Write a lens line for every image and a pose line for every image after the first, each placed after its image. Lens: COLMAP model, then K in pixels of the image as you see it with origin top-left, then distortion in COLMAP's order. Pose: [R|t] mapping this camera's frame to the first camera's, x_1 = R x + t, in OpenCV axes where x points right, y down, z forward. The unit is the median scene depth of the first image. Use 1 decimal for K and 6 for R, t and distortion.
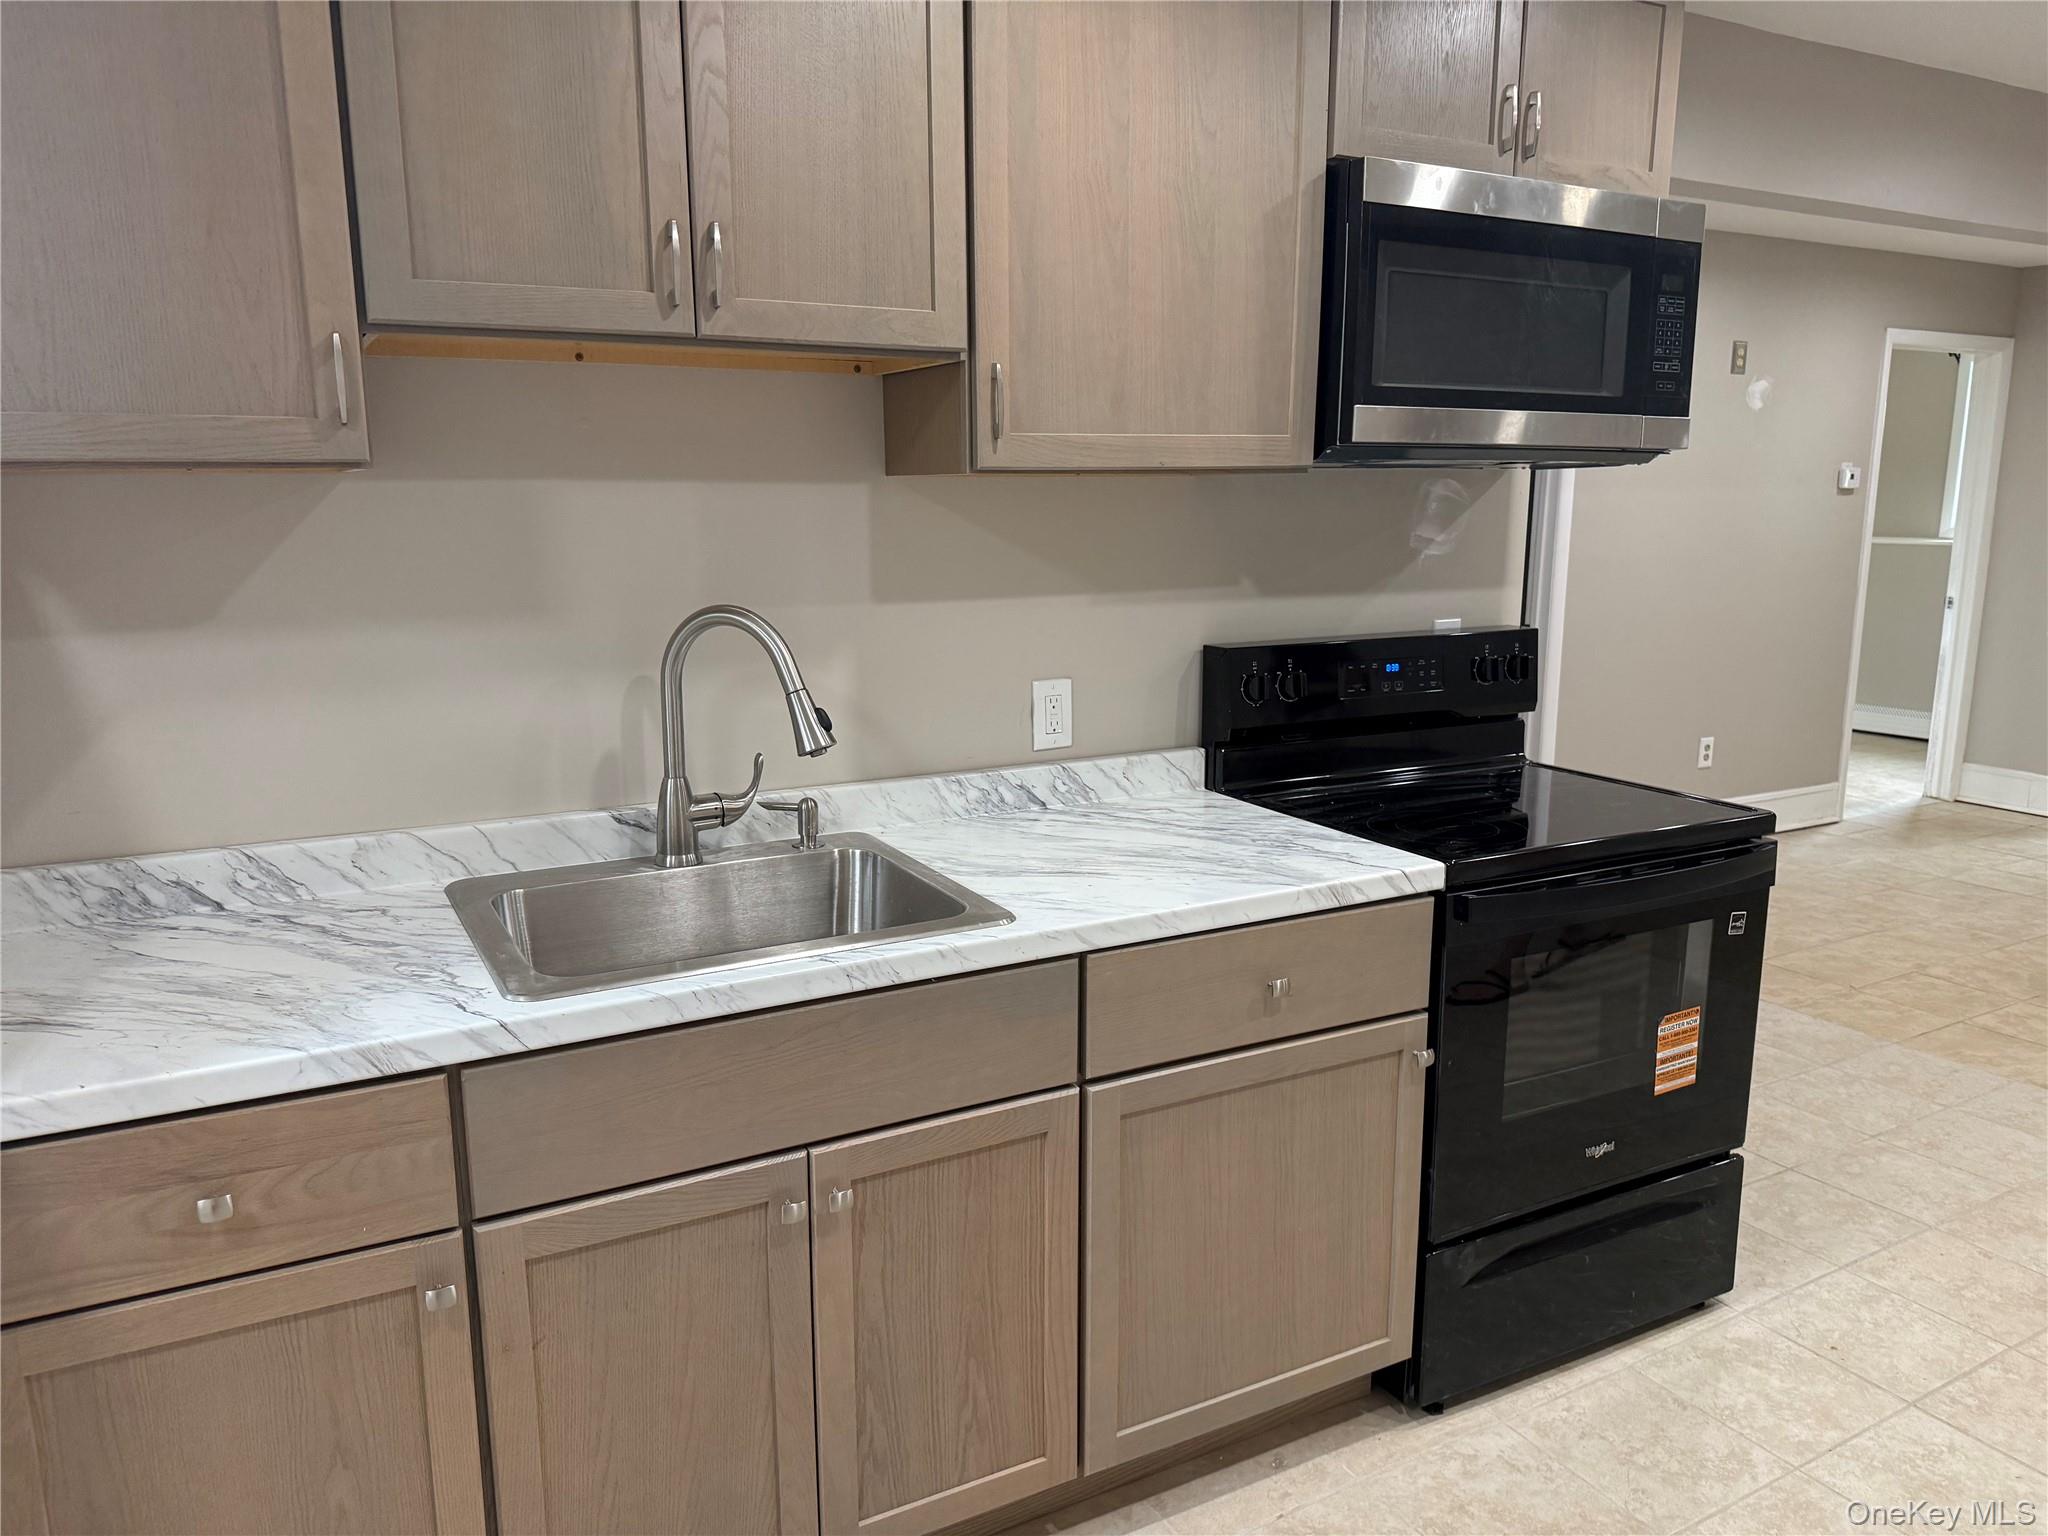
lens RADIAL K [[1440.6, 0, 1024.0], [0, 1440.6, 768.0], [0, 0, 1]] dist [0.113229, -0.207916]
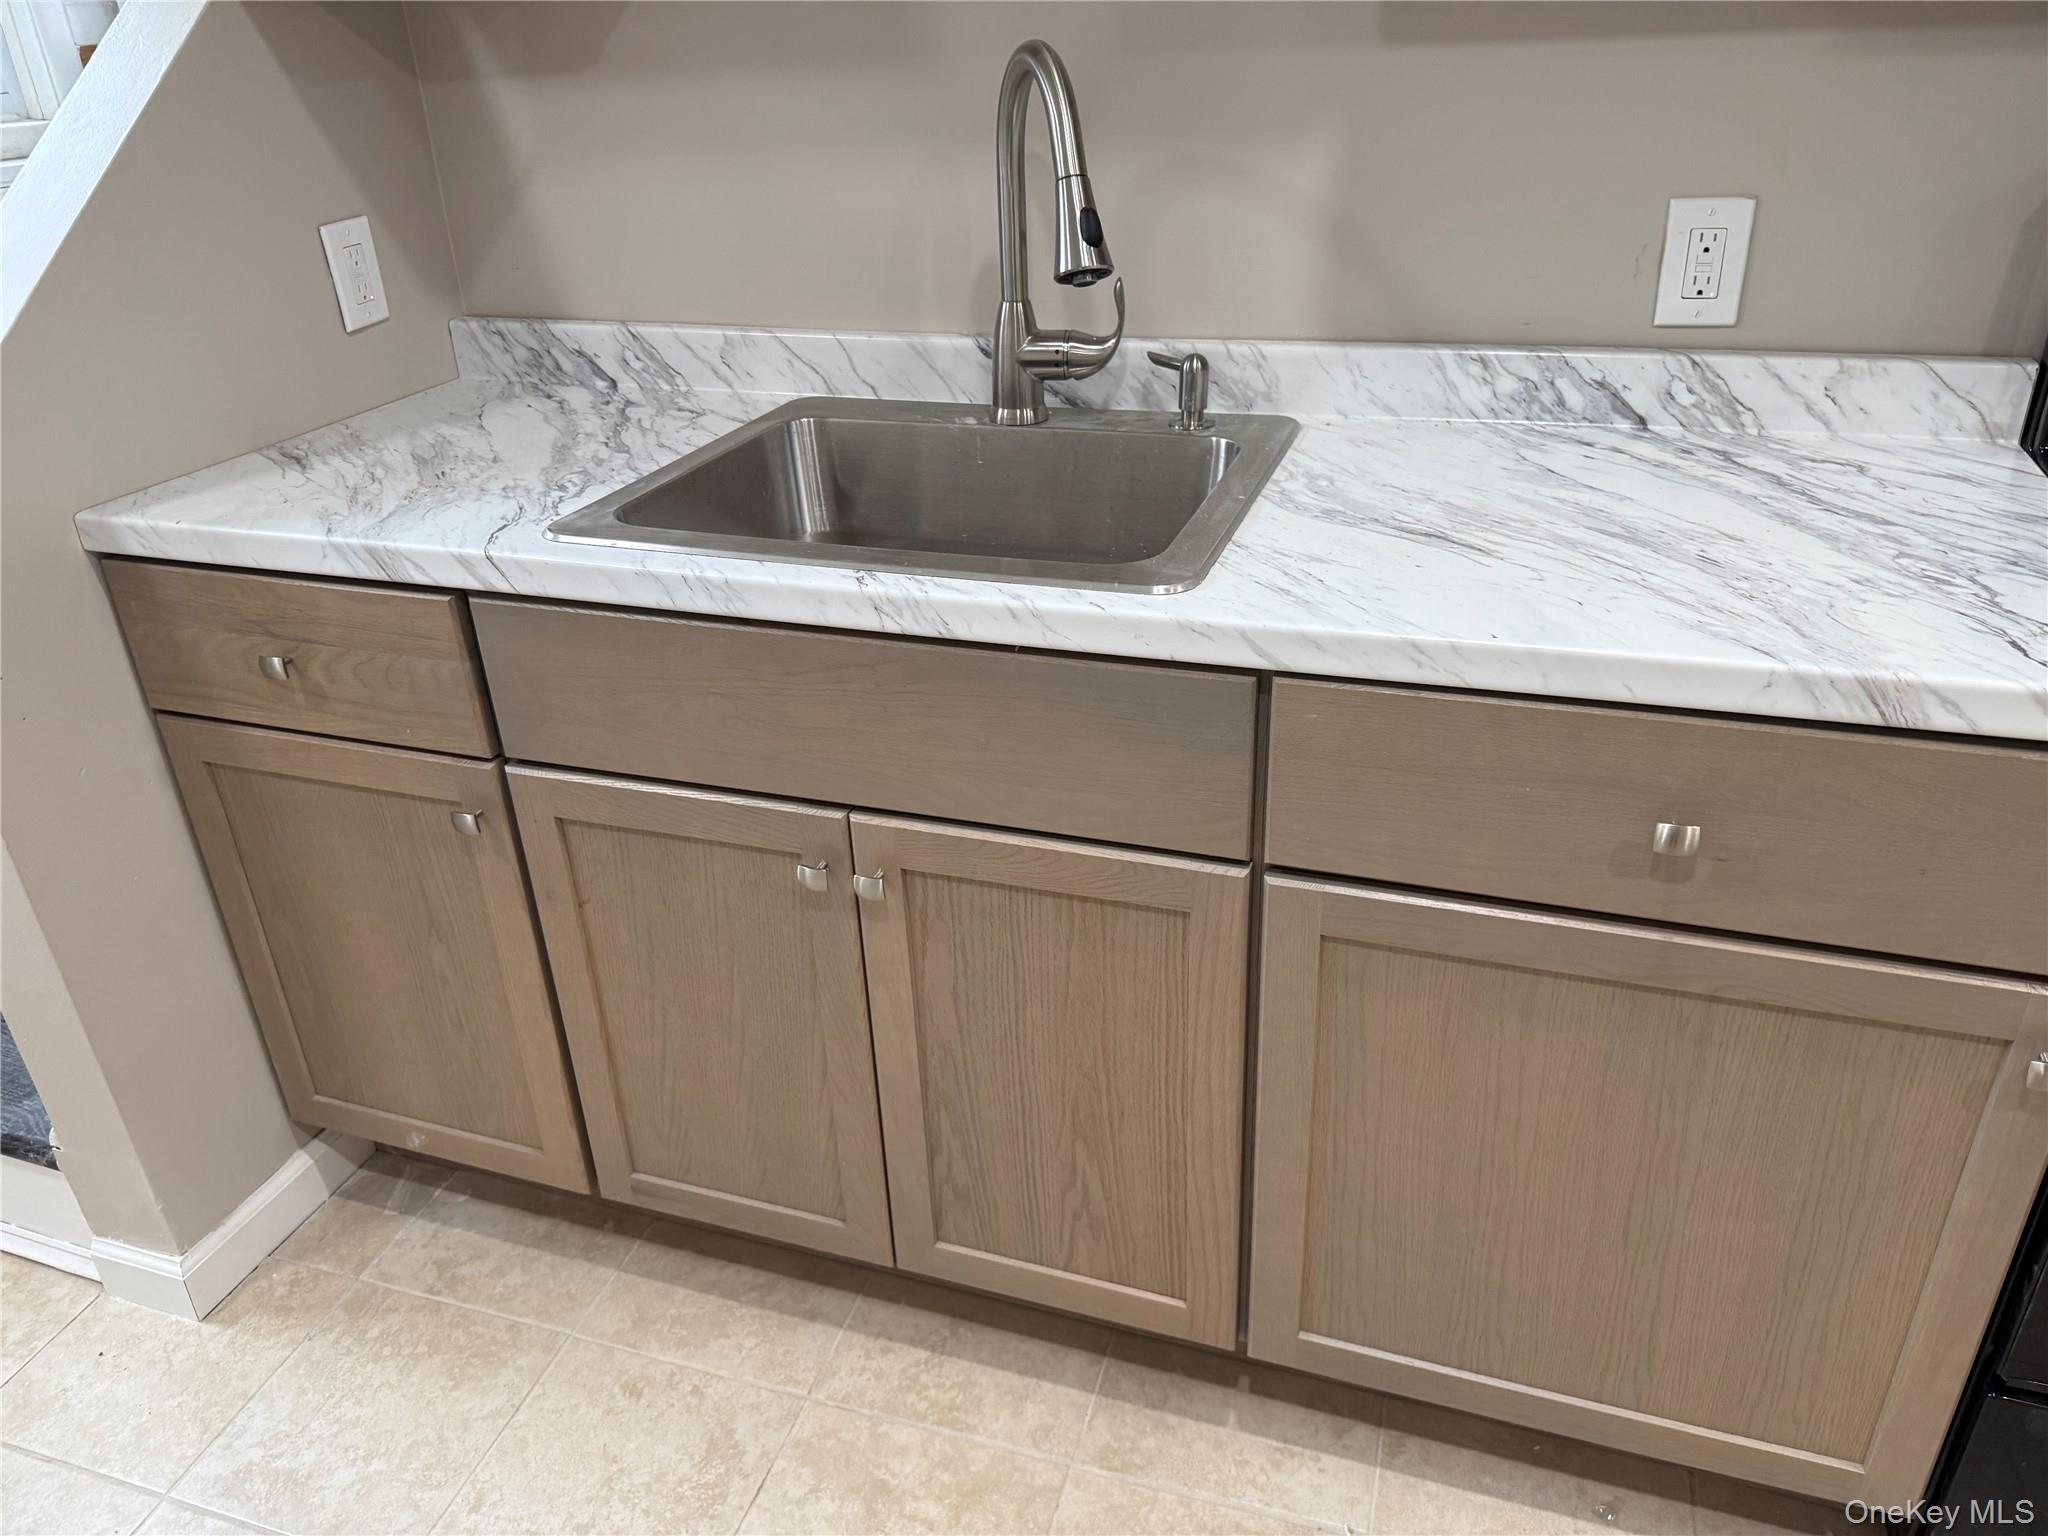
lens RADIAL K [[1440.6, 0, 1024.0], [0, 1440.6, 768.0], [0, 0, 1]] dist [0.113229, -0.207916]
pose [[0.670528, 0.319084, -0.669759, 0.381108], [-0.100101, 0.933438, 0.344489, -0.030412], [0.735100, -0.163946, 0.657837, 0.512930]]
